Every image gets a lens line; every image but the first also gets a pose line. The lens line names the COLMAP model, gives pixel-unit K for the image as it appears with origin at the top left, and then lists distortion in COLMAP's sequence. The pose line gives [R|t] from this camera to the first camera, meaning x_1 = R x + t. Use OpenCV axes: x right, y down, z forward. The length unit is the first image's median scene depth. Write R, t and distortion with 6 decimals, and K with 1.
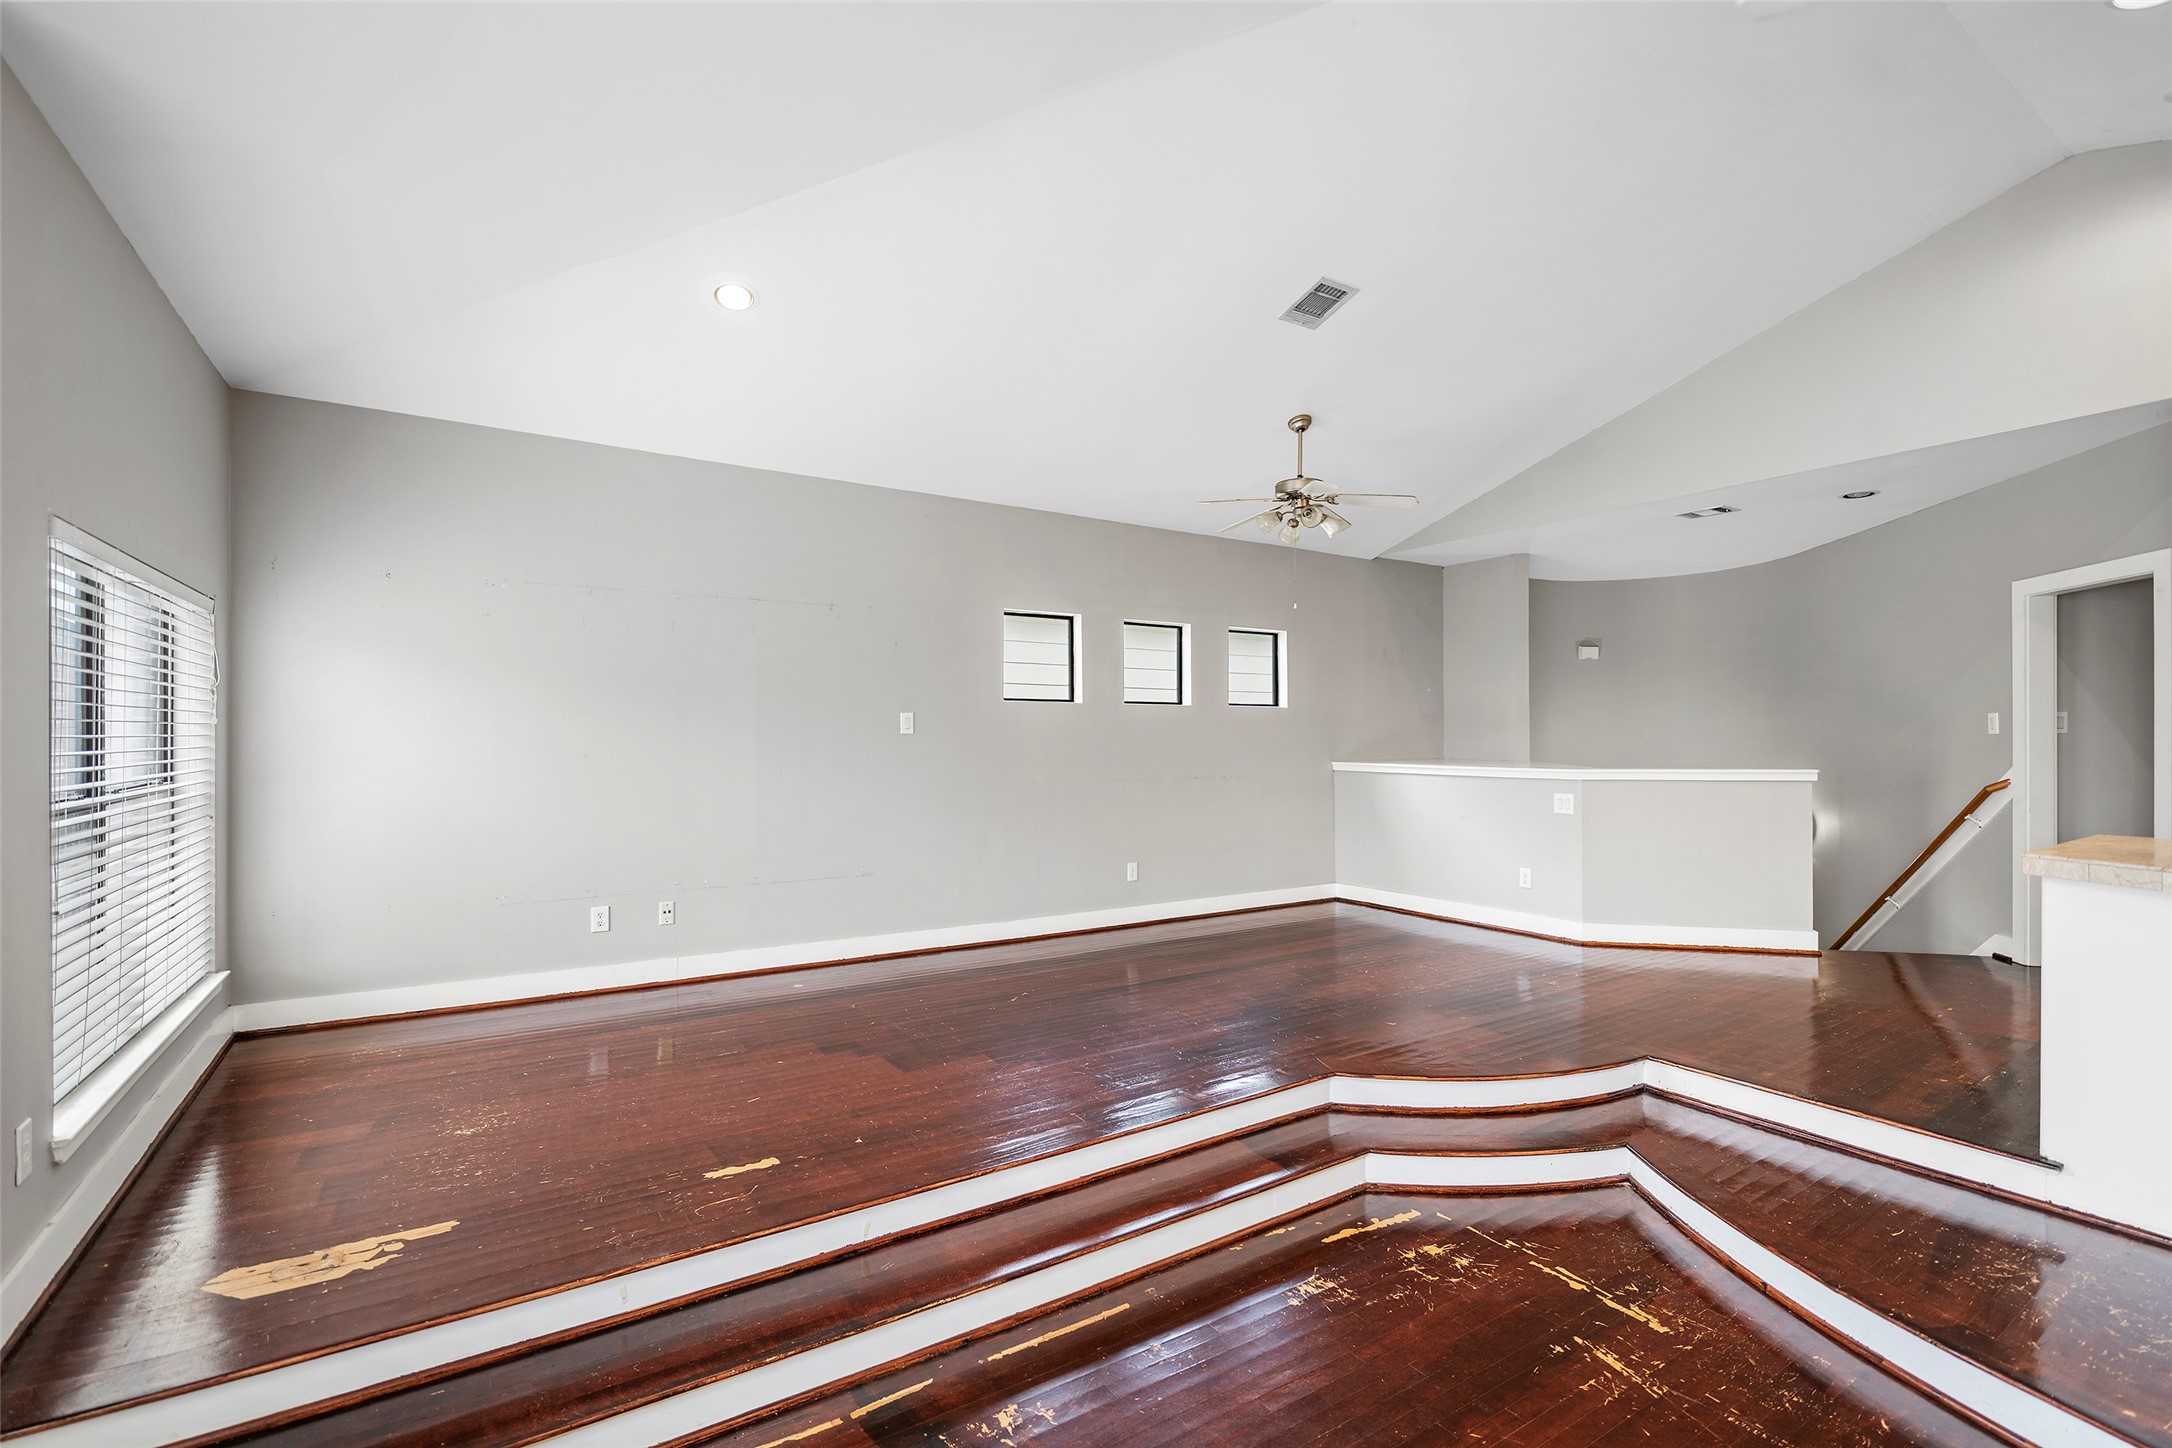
lens RADIAL K [[957.1, 0, 1086.0], [0, 957.1, 724.0], [0, 0, 1]] dist [-0.004266, -0.000155]
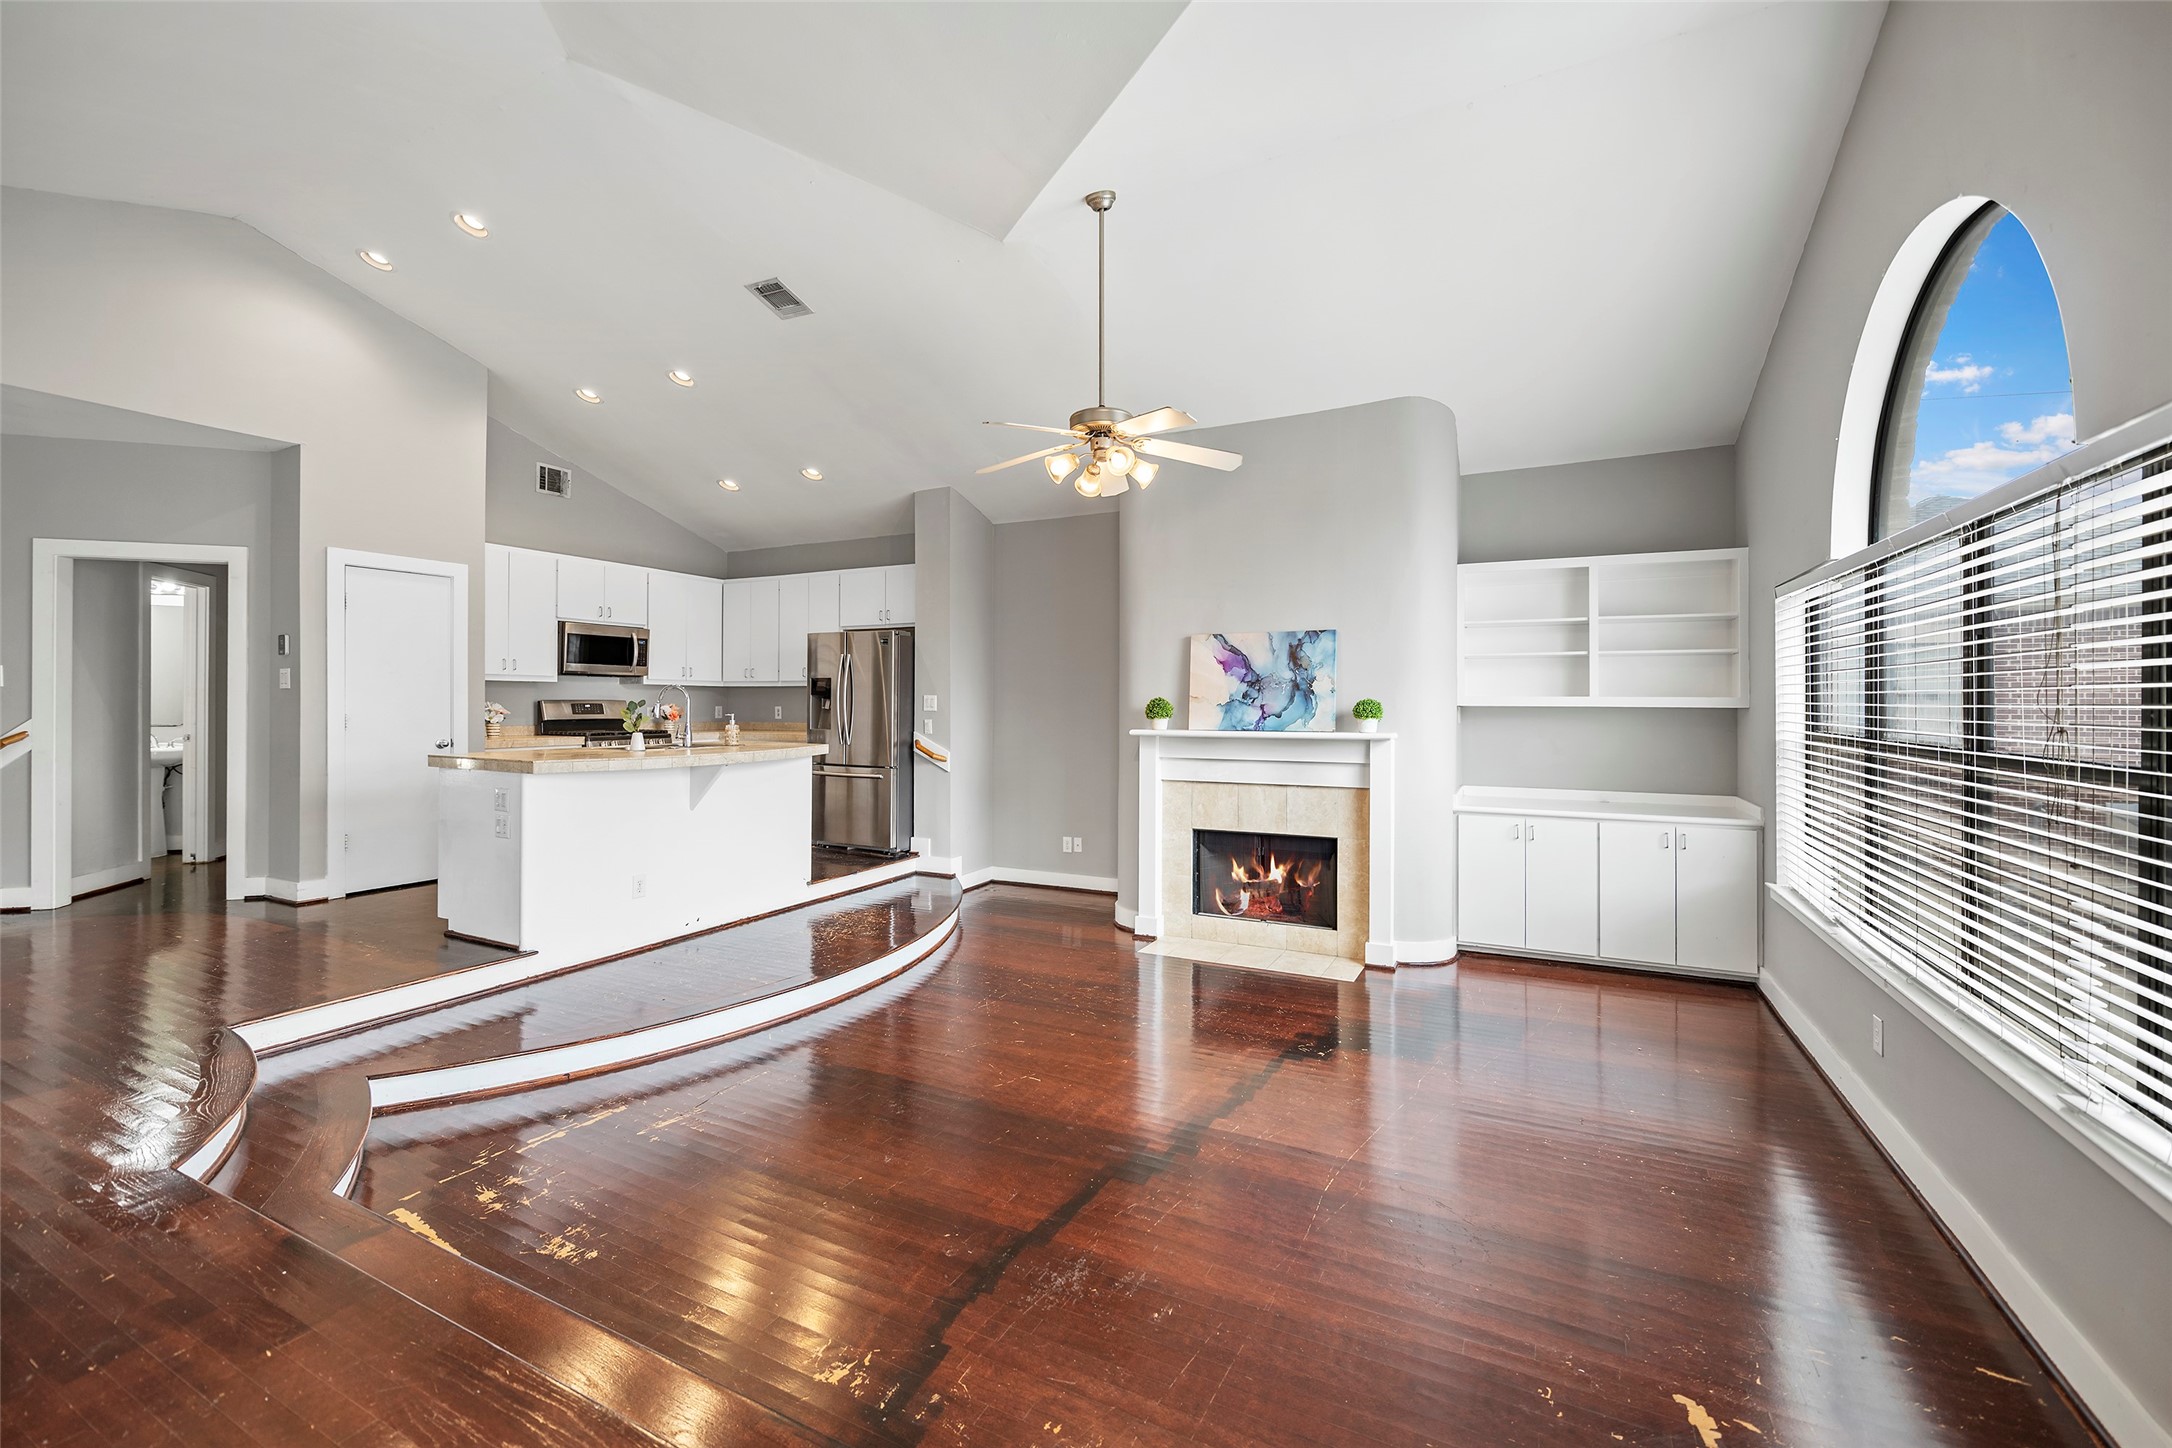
lens RADIAL K [[876.7, 0, 1086.0], [0, 876.7, 713.5], [0, 0, 1]] dist [0.000702, -0.003682]
pose [[-0.510667, 0.004531, 0.859767, -0.376105], [-0.005317, 0.999950, -0.008429, 0.037154], [-0.859762, -0.008876, -0.510617, 0.500901]]
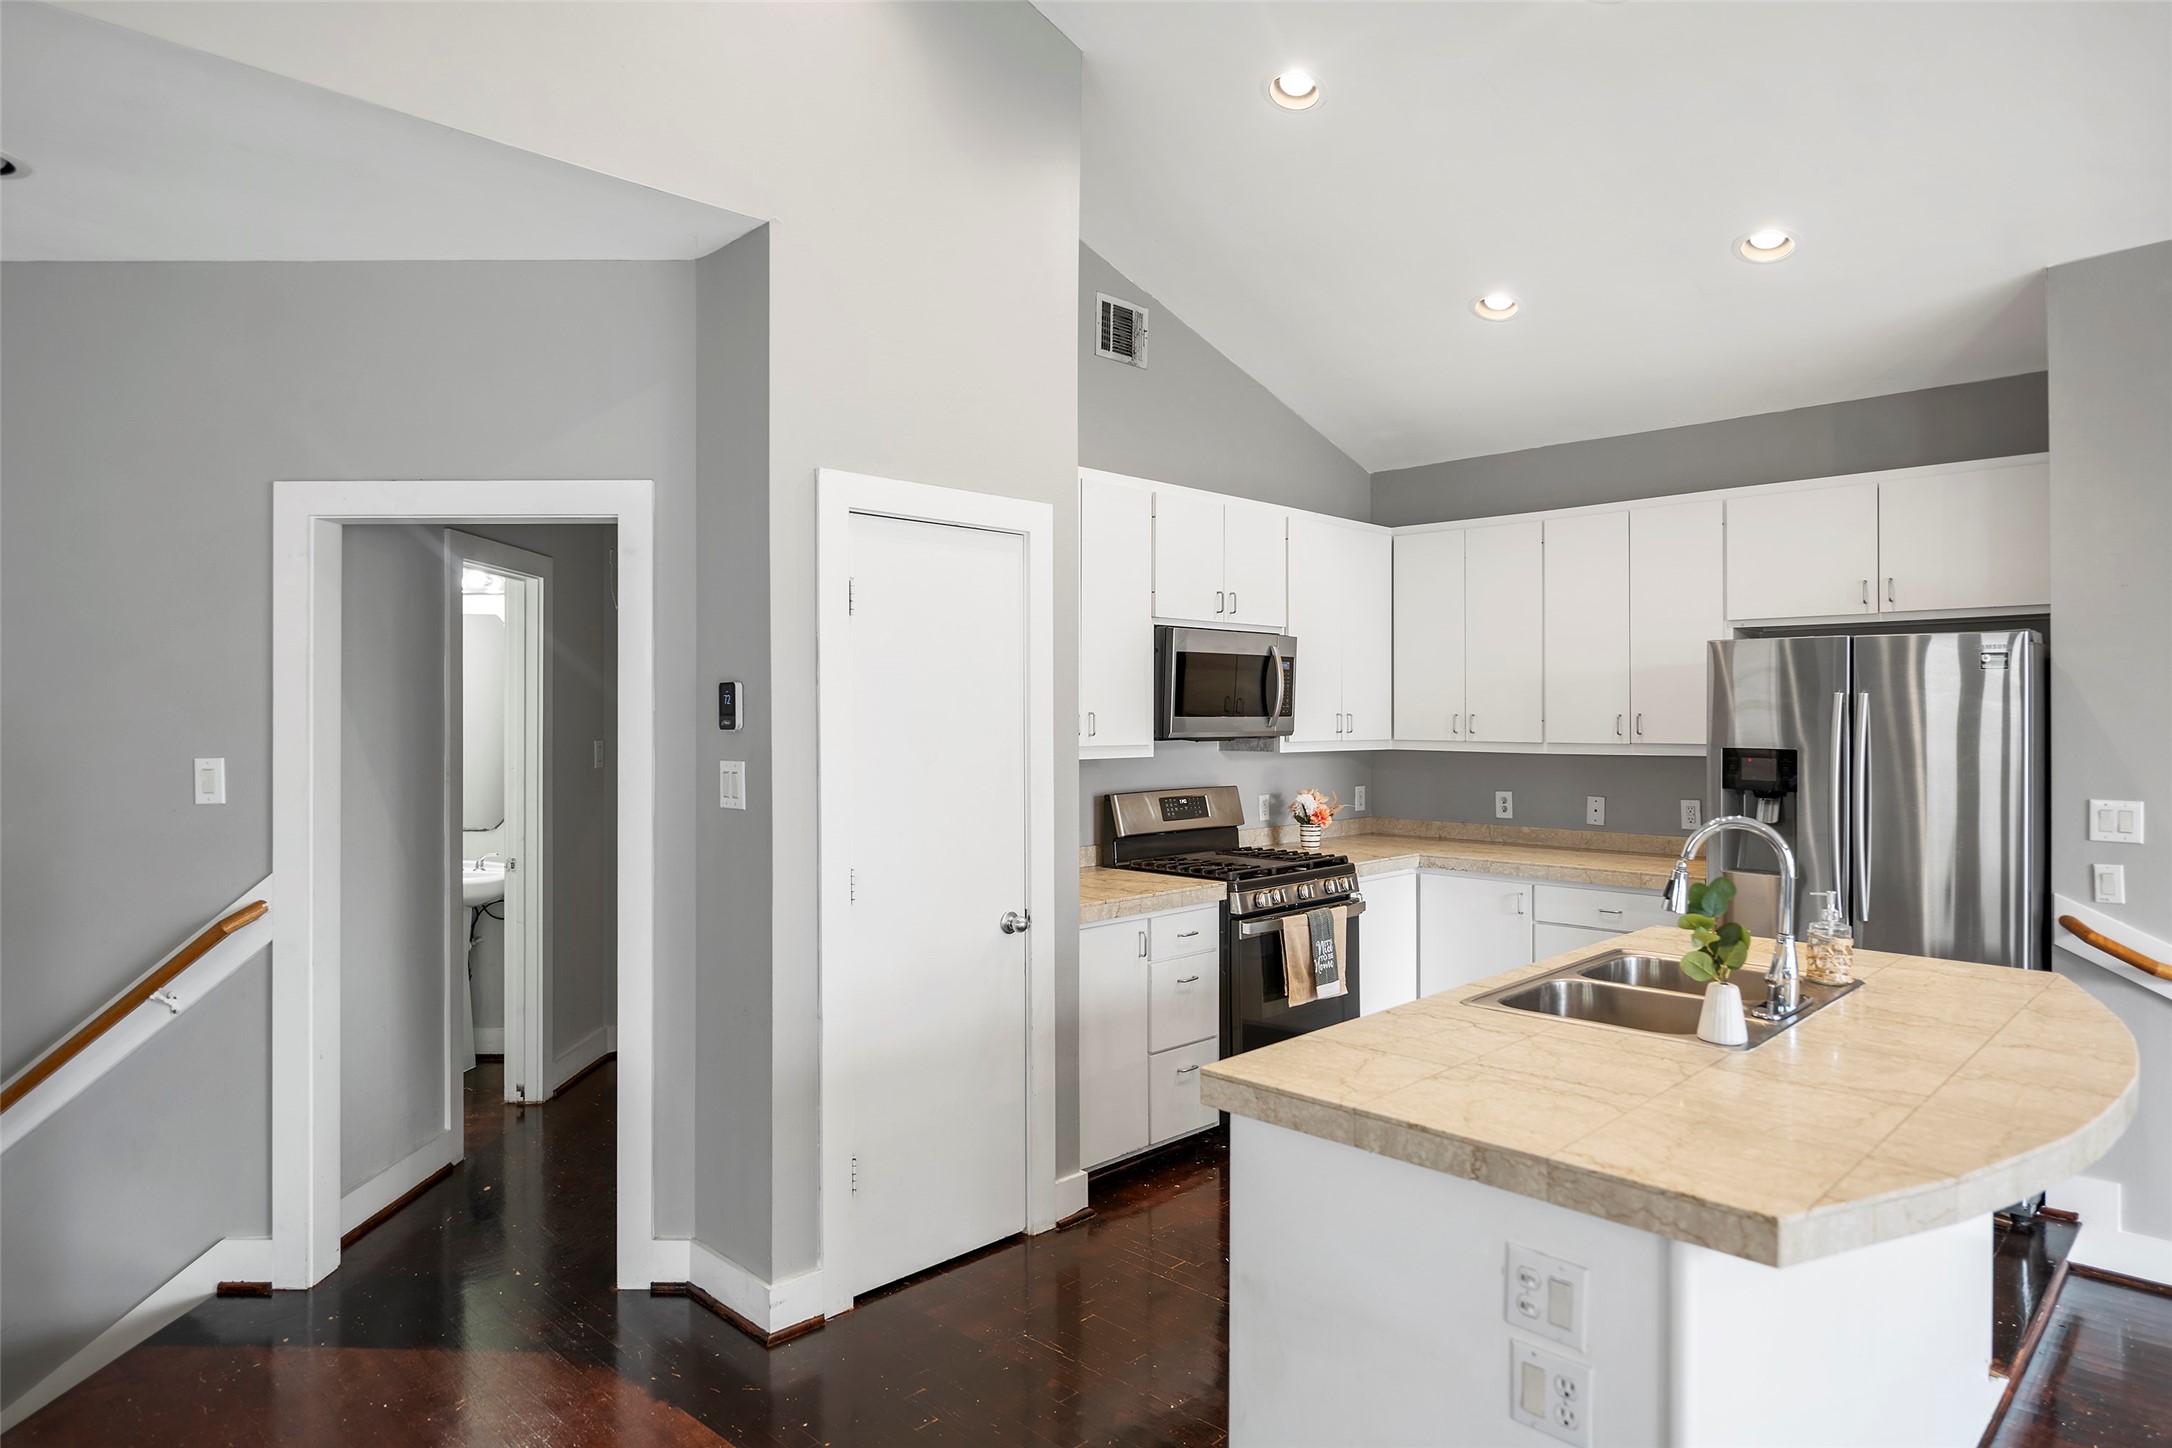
lens RADIAL K [[1190.9, 0, 1086.0], [0, 1190.9, 724.0], [0, 0, 1]] dist [-0.000456, 0.000036]
pose [[-0.229716, 0.002351, 0.973255, 0.300383], [-0.008098, 0.999958, -0.004327, -0.029481], [-0.973224, -0.008876, -0.229688, 0.727387]]
